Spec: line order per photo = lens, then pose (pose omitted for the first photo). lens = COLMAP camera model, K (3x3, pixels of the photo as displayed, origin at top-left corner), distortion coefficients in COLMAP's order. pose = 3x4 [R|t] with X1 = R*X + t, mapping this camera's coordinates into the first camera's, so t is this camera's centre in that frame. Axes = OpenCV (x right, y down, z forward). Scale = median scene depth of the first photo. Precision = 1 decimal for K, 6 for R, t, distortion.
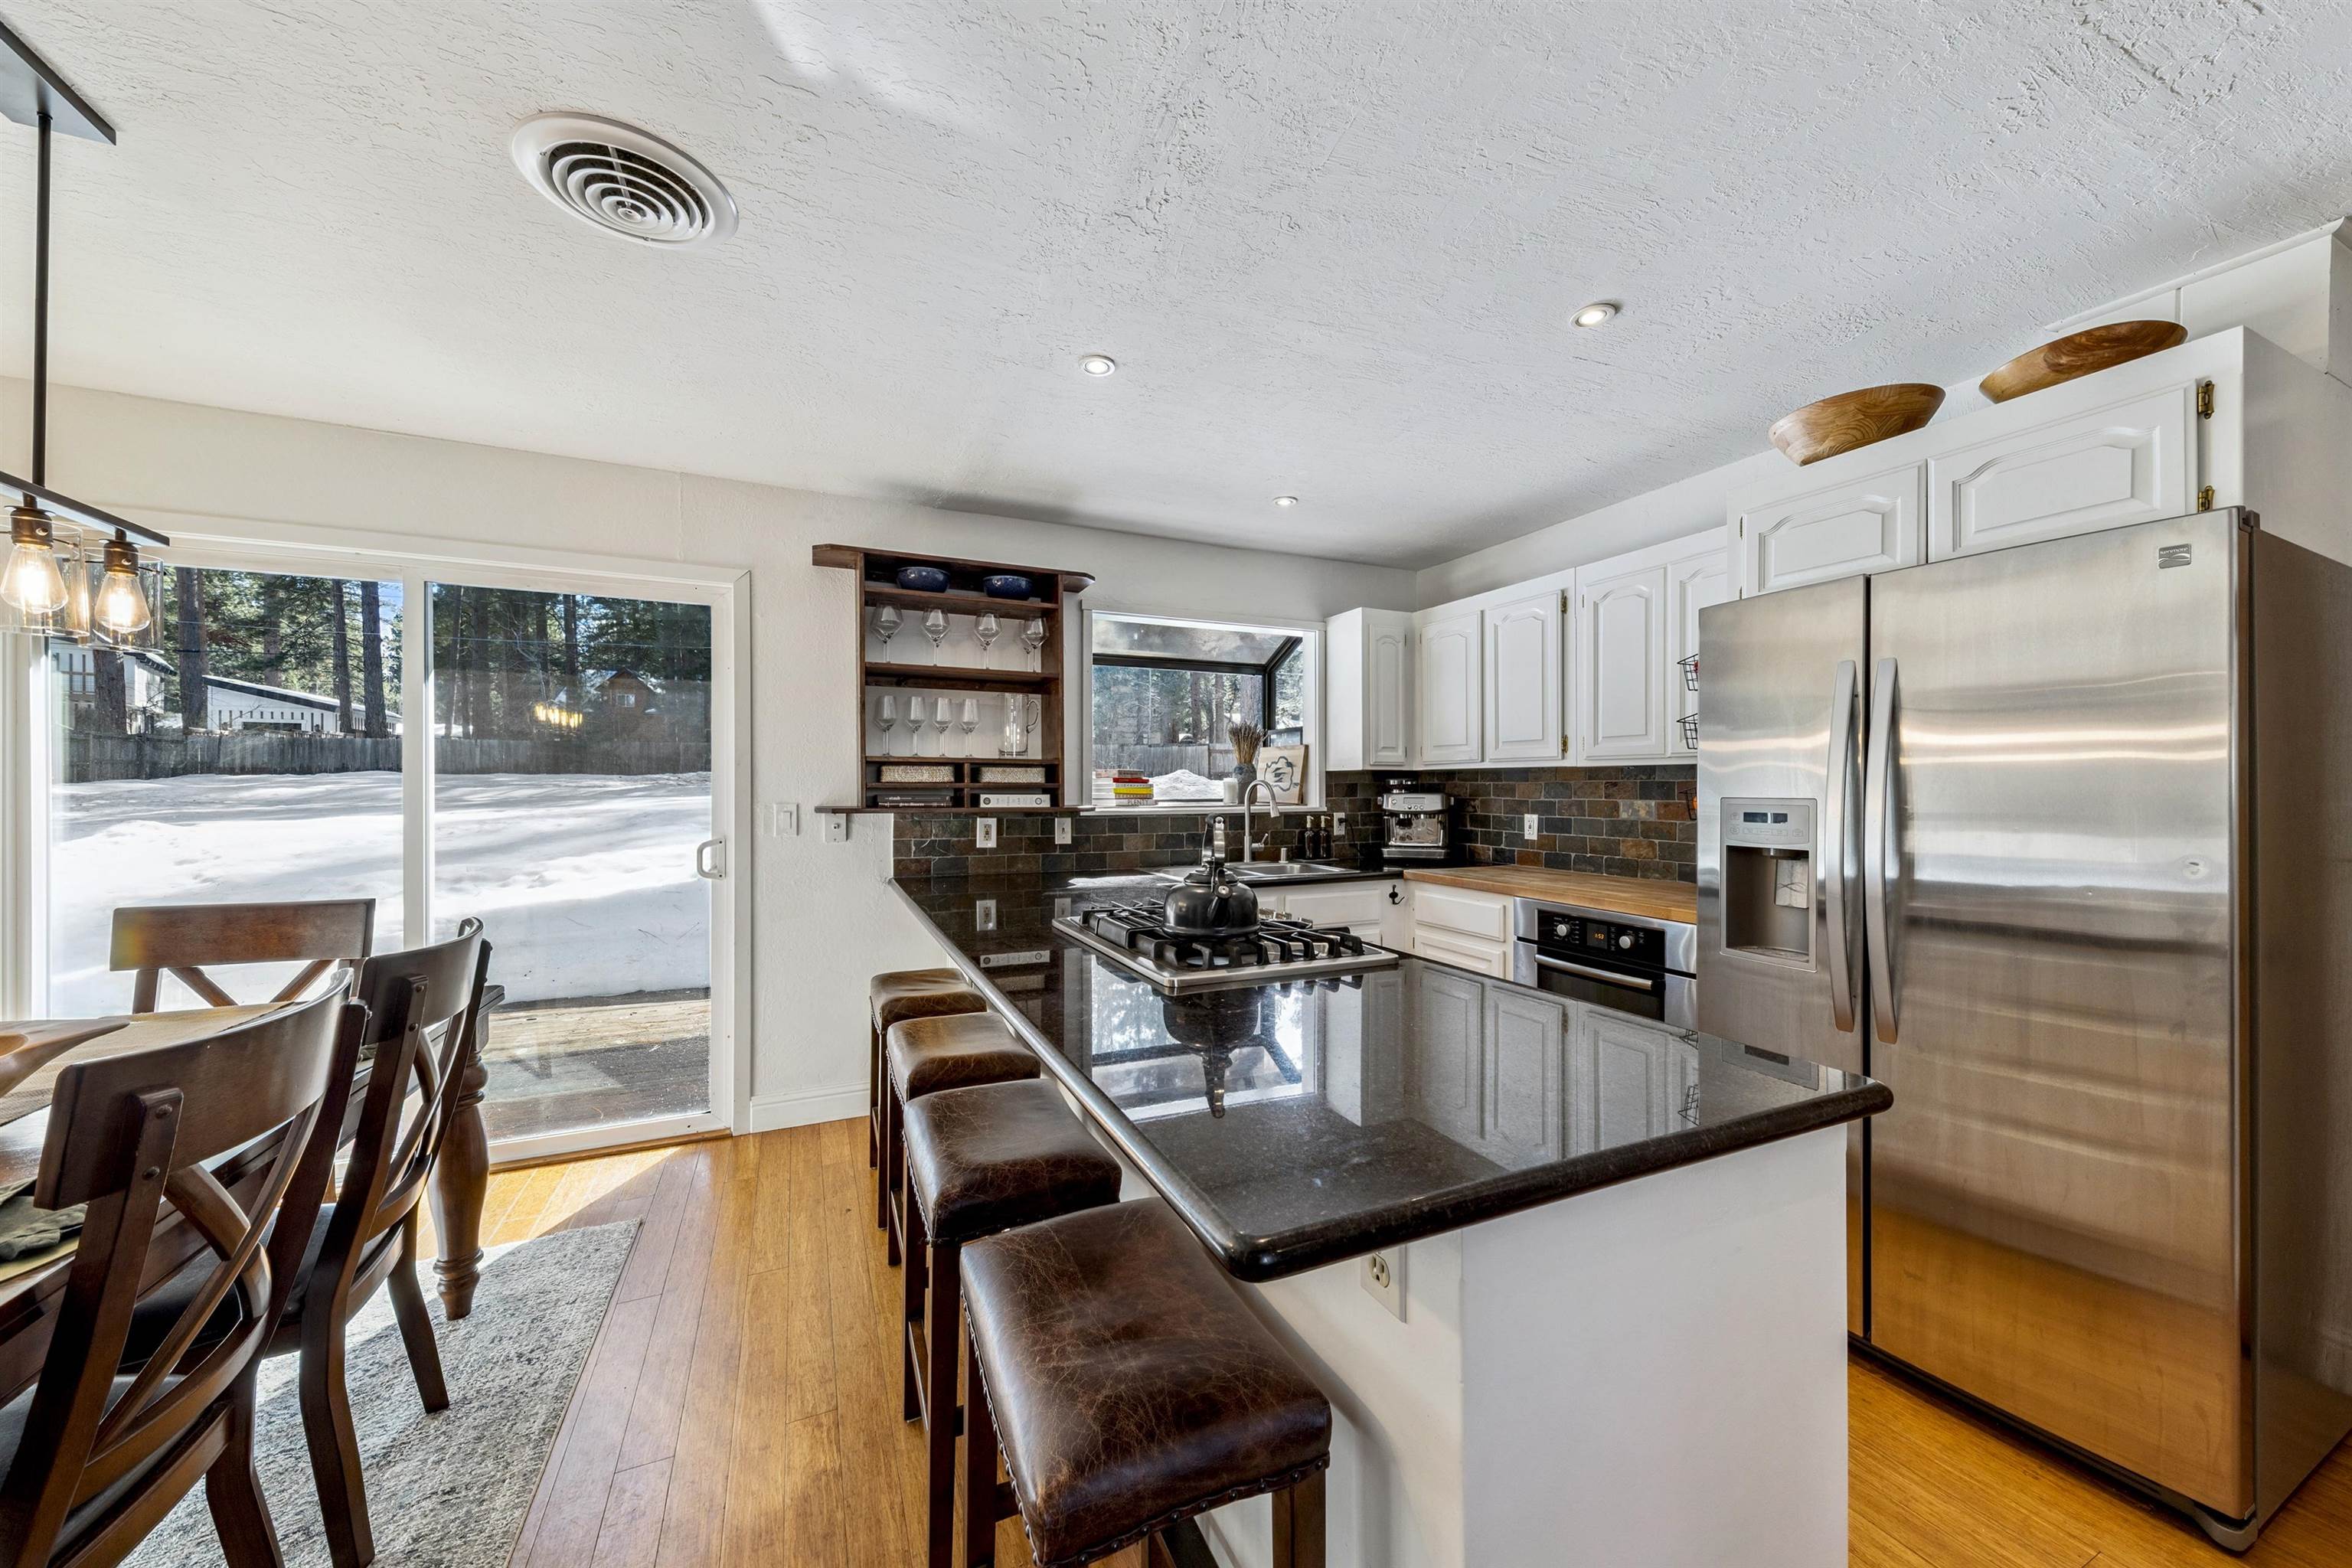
lens RADIAL K [[827.8, 0, 1180.4], [0, 827.8, 784.3], [0, 0, 1]] dist [0.004854, -0.000737]
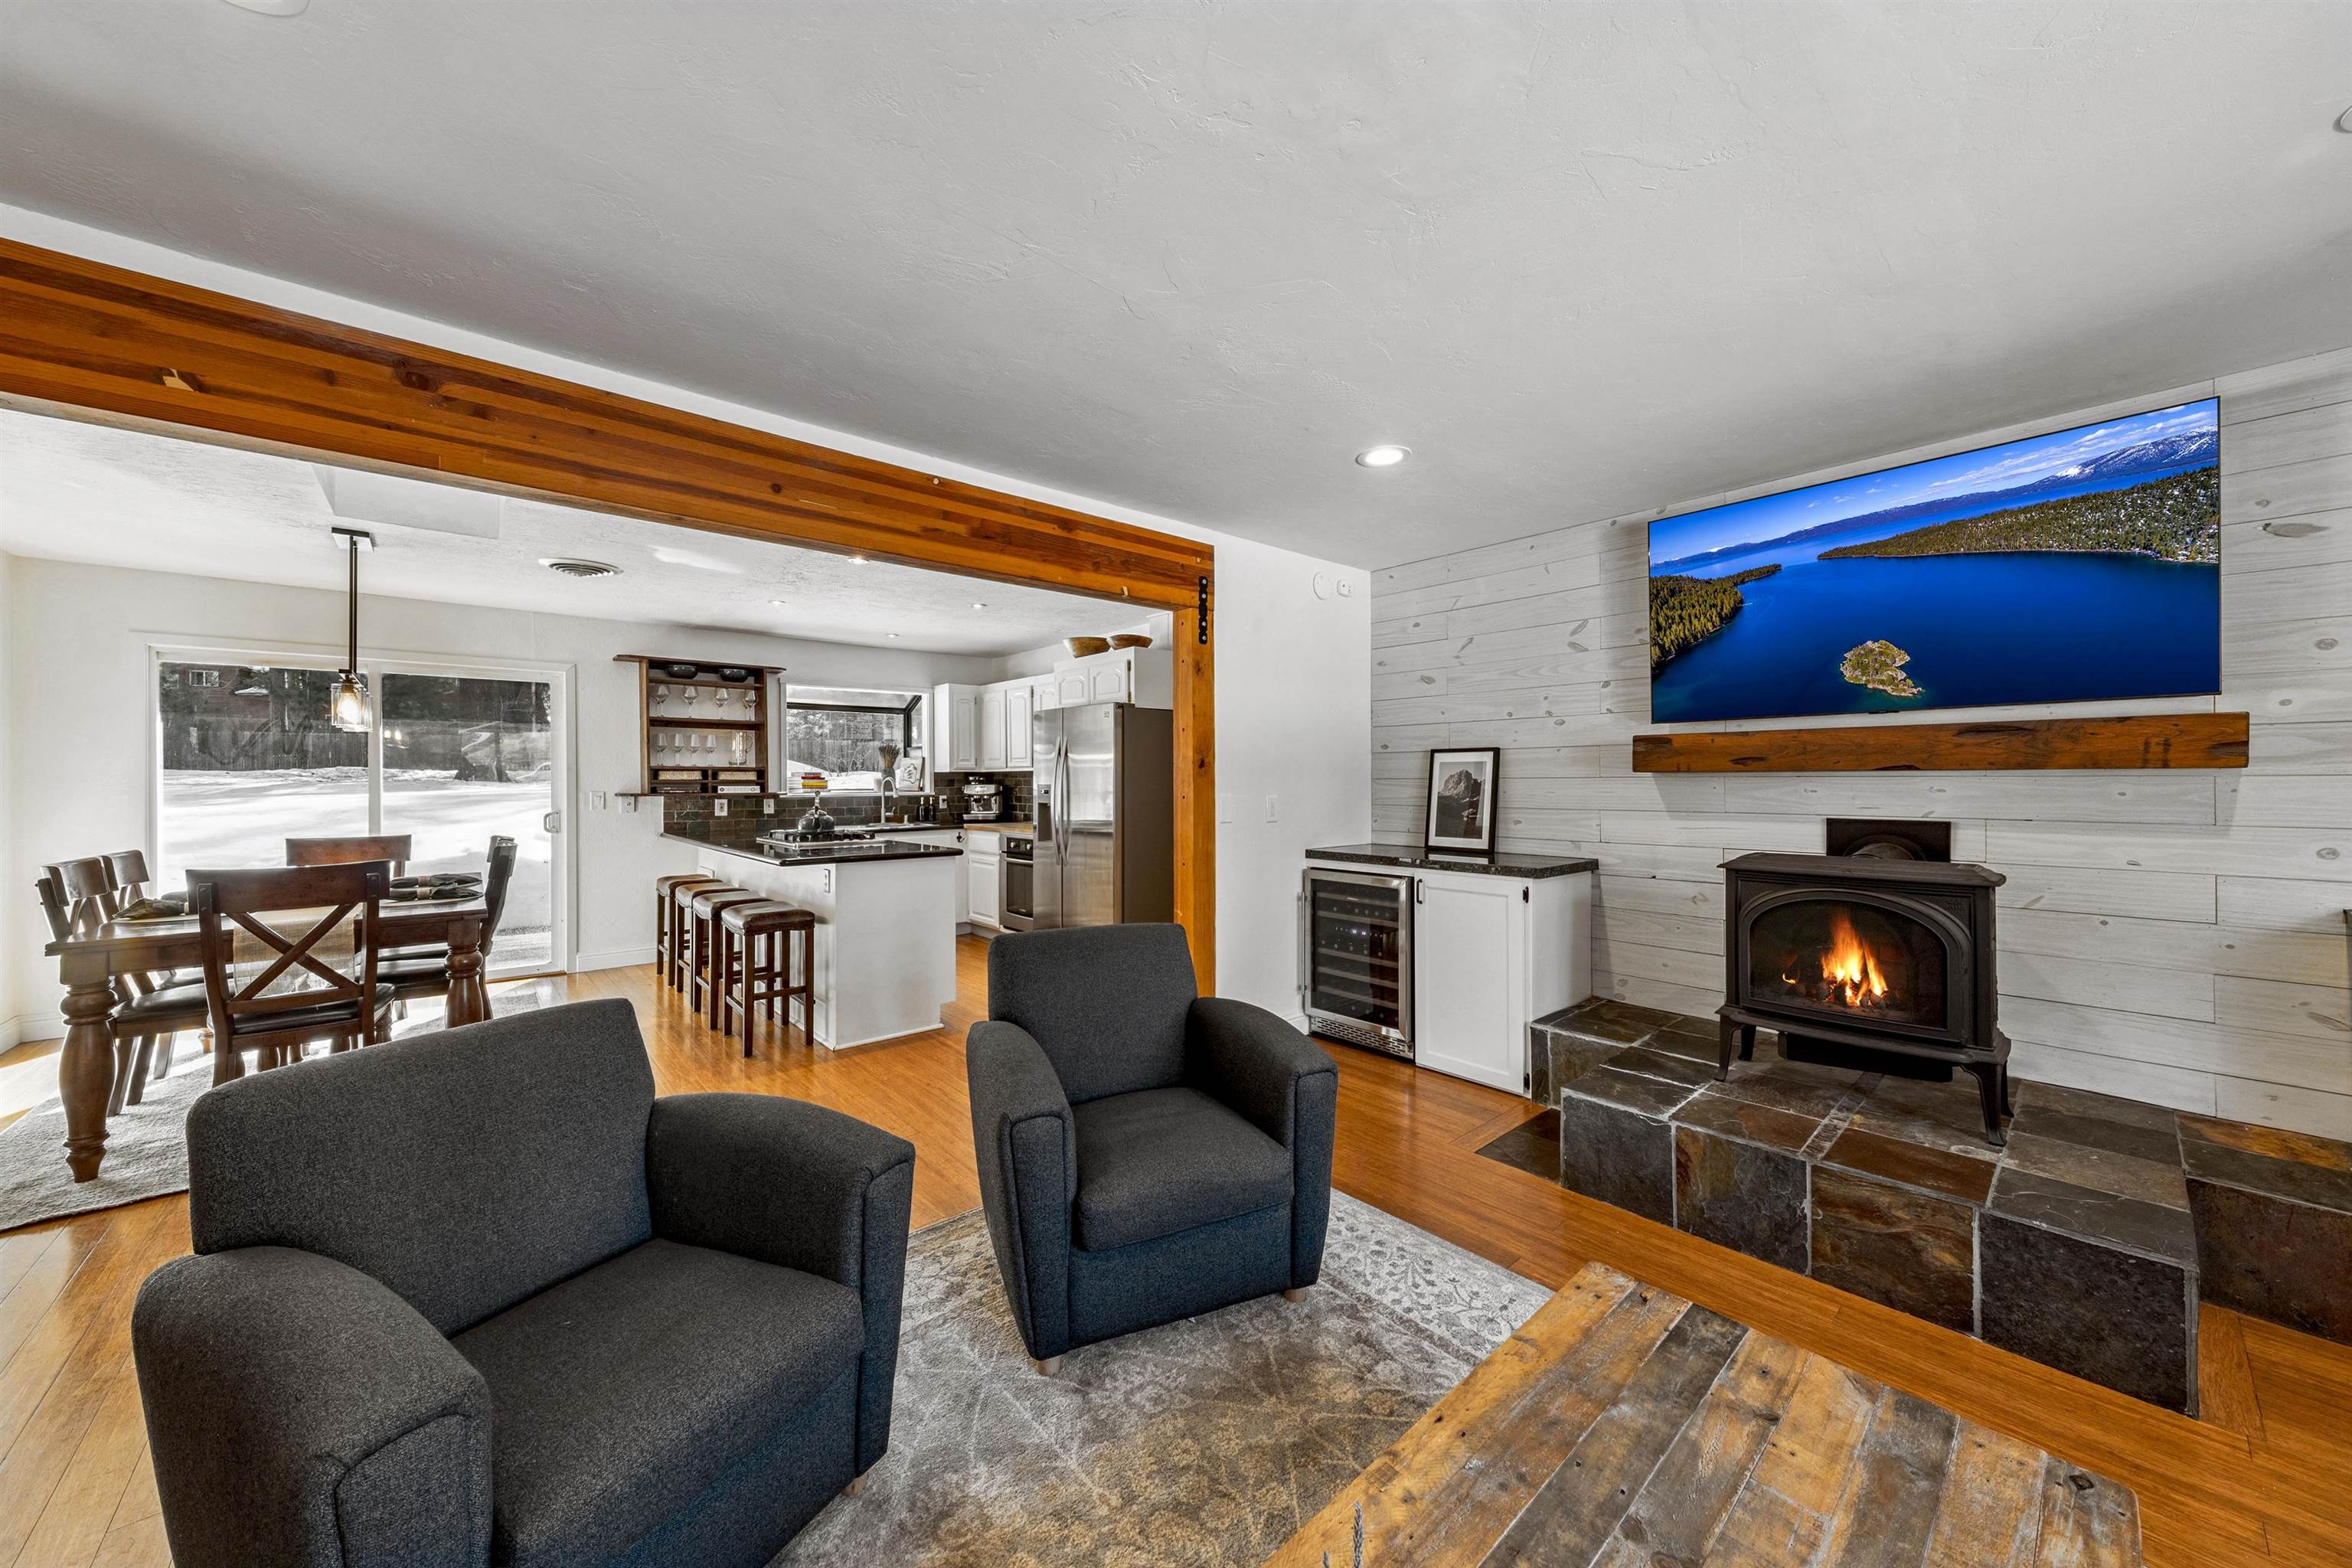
lens RADIAL K [[827.8, 0, 1190.7], [0, 827.8, 781.3], [0, 0, 1]] dist [0.004854, -0.000737]
pose [[0.953435, -0.003949, 0.301572, 0.201027], [0.002940, 0.999988, 0.003799, -0.002495], [-0.301584, -0.002735, 0.953436, -1.050202]]
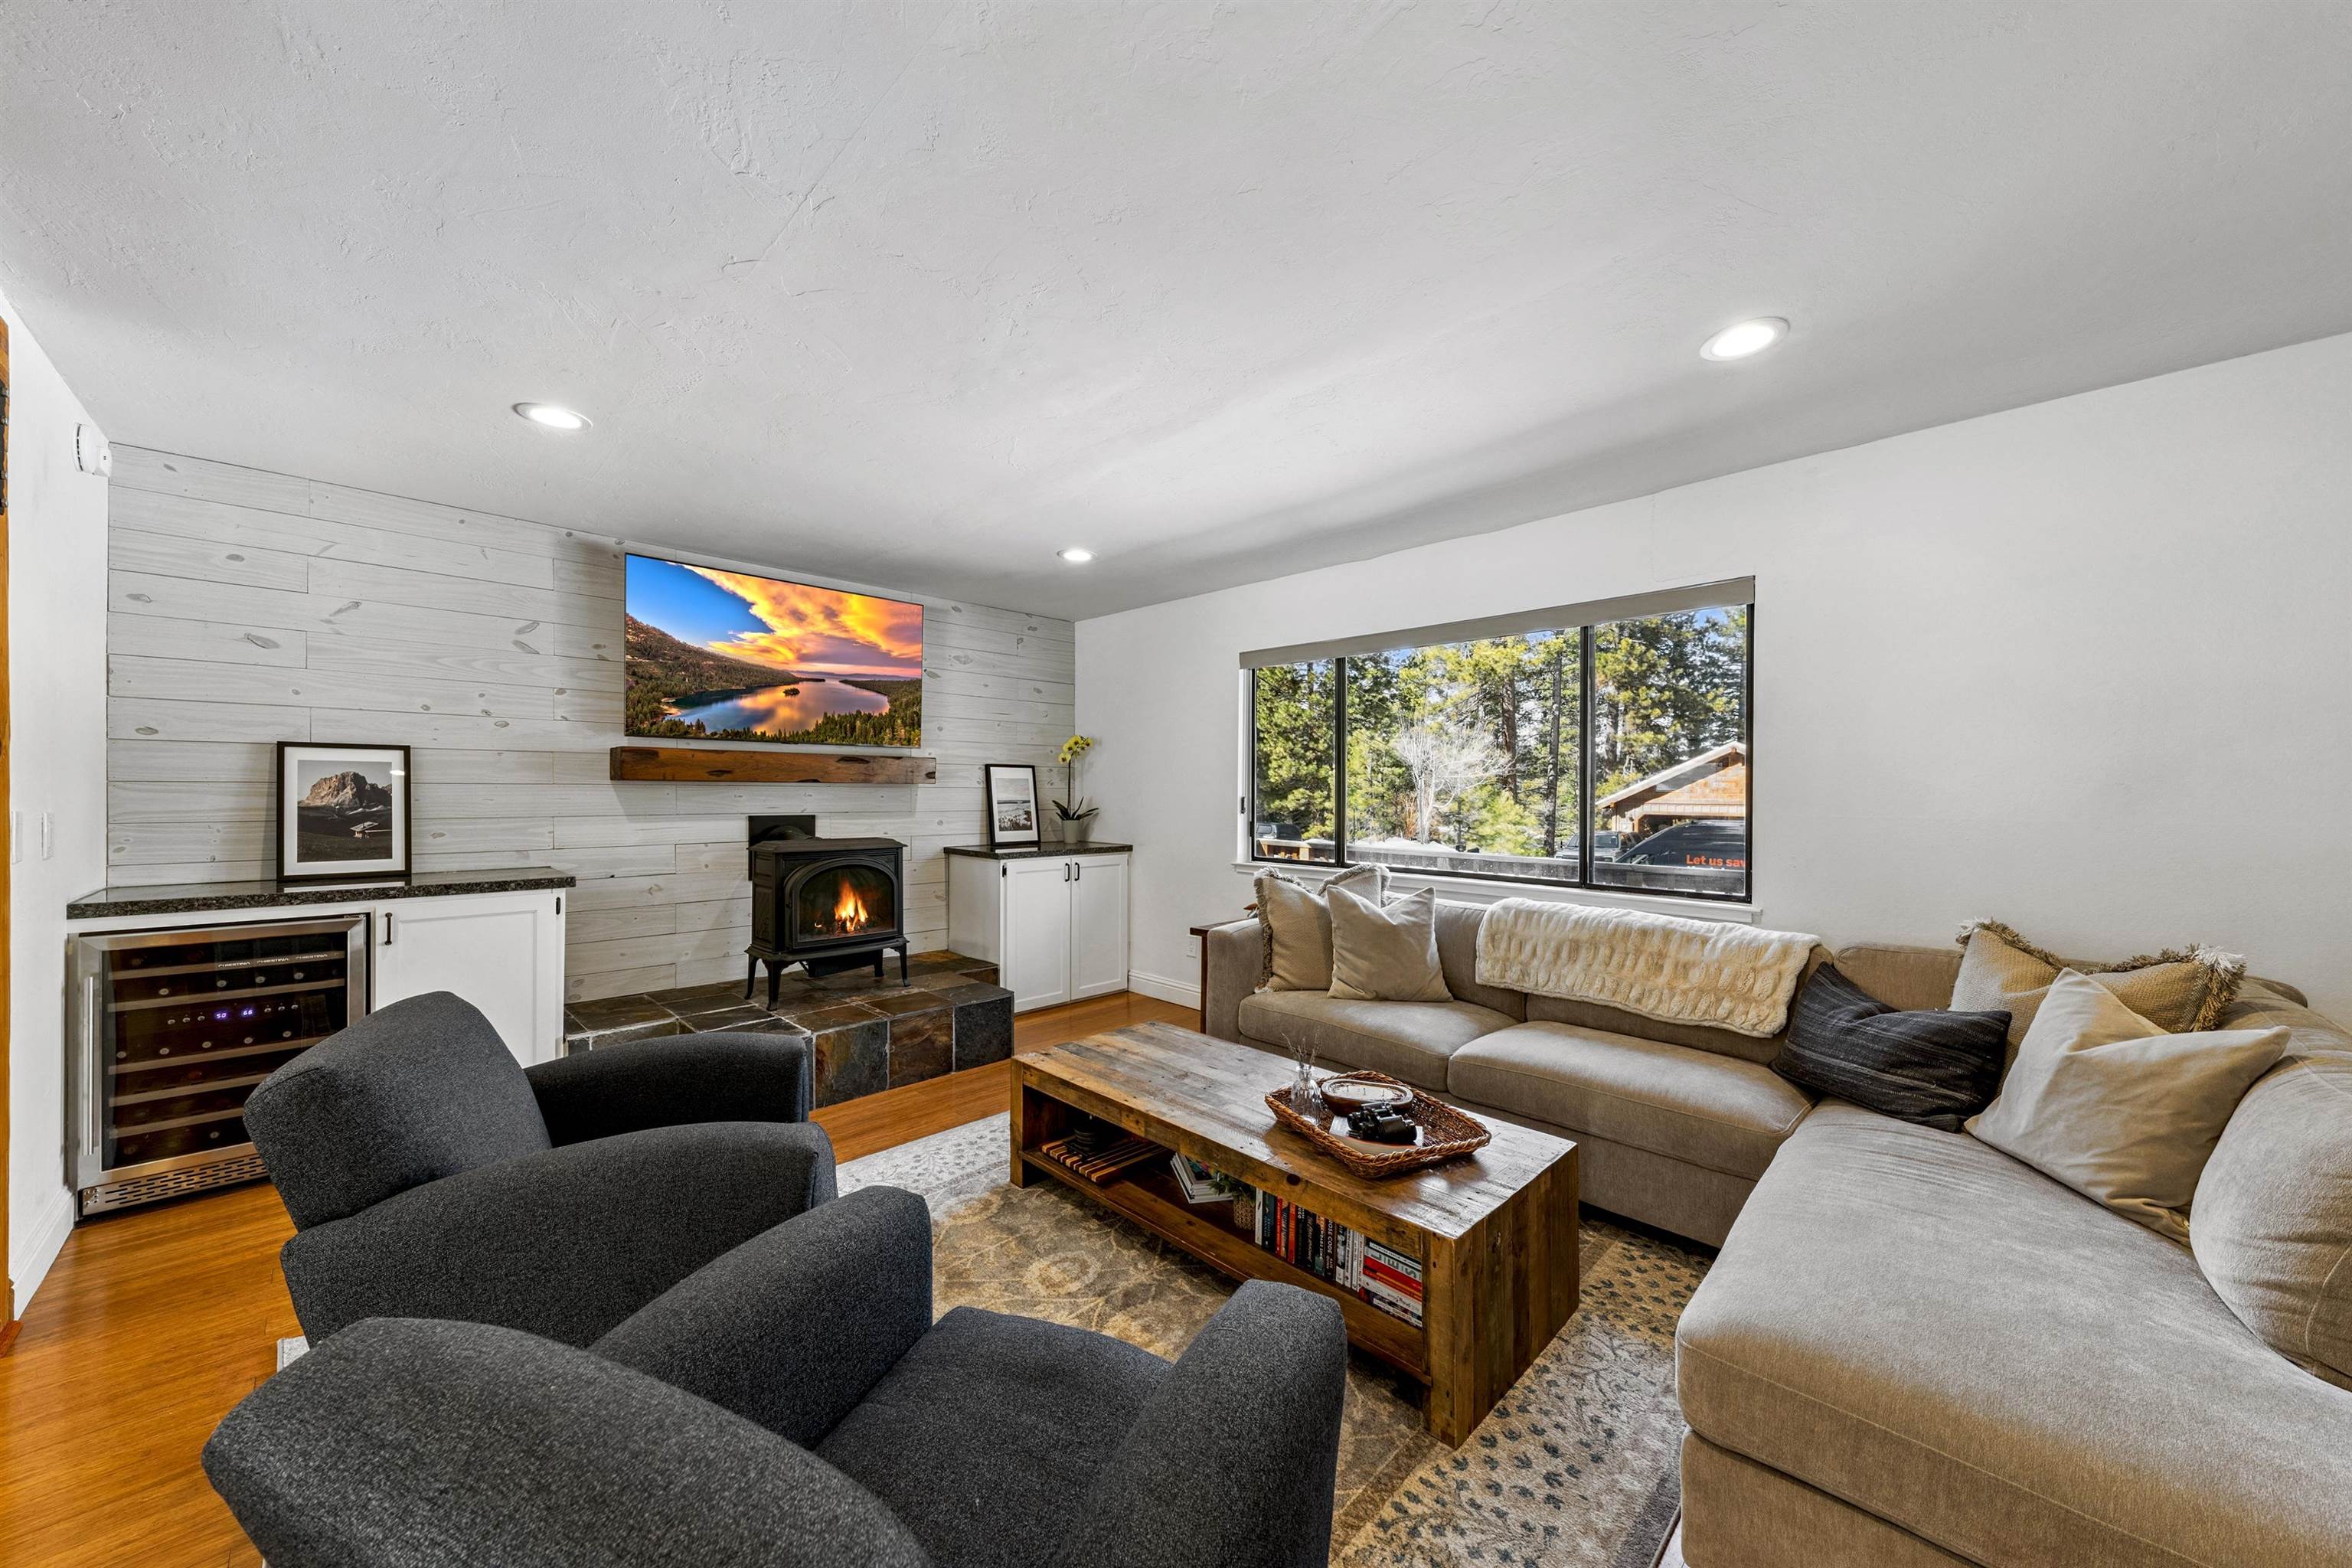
lens RADIAL K [[827.8, 0, 1173.4], [0, 827.8, 802.8], [0, 0, 1]] dist [0.004854, -0.000737]
pose [[-0.348348, -0.015804, 0.937232, -0.207414], [-0.007450, 0.999873, 0.014092, 0.000905], [-0.937335, -0.002073, -0.348422, -0.611232]]
